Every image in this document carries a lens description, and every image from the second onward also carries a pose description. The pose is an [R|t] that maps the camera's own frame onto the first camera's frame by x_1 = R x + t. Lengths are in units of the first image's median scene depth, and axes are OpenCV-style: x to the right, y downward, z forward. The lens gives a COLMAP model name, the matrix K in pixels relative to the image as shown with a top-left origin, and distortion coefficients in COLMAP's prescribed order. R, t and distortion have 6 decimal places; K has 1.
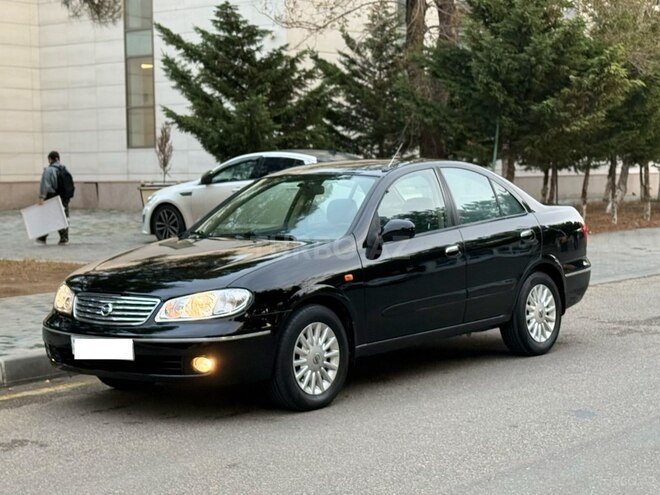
lens RADIAL K [[1308.8, 0, 325.5], [0, 1308.8, 244.8], [0, 0, 1]] dist [0.132710, 0.000000]
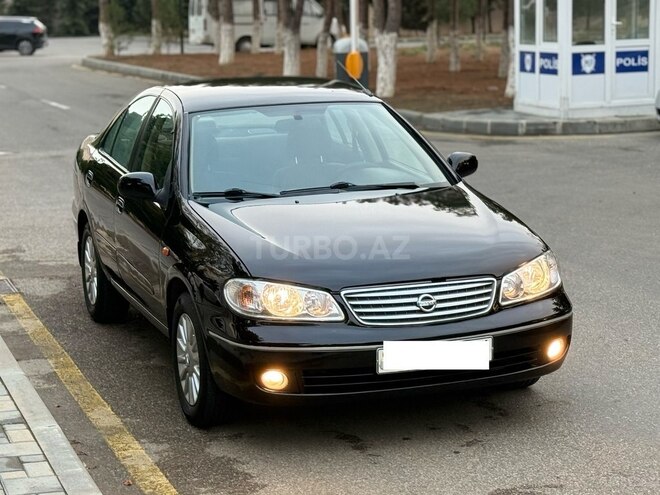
lens RADIAL K [[1558.6, 0, 326.5], [0, 1558.6, 243.6], [0, 0, 1]] dist [0.144303, 0.000000]
pose [[0.530724, -0.124288, 0.838382, -0.345312], [0.067020, 0.992246, 0.104672, -0.029444], [-0.844891, 0.000636, 0.534938, 0.216714]]
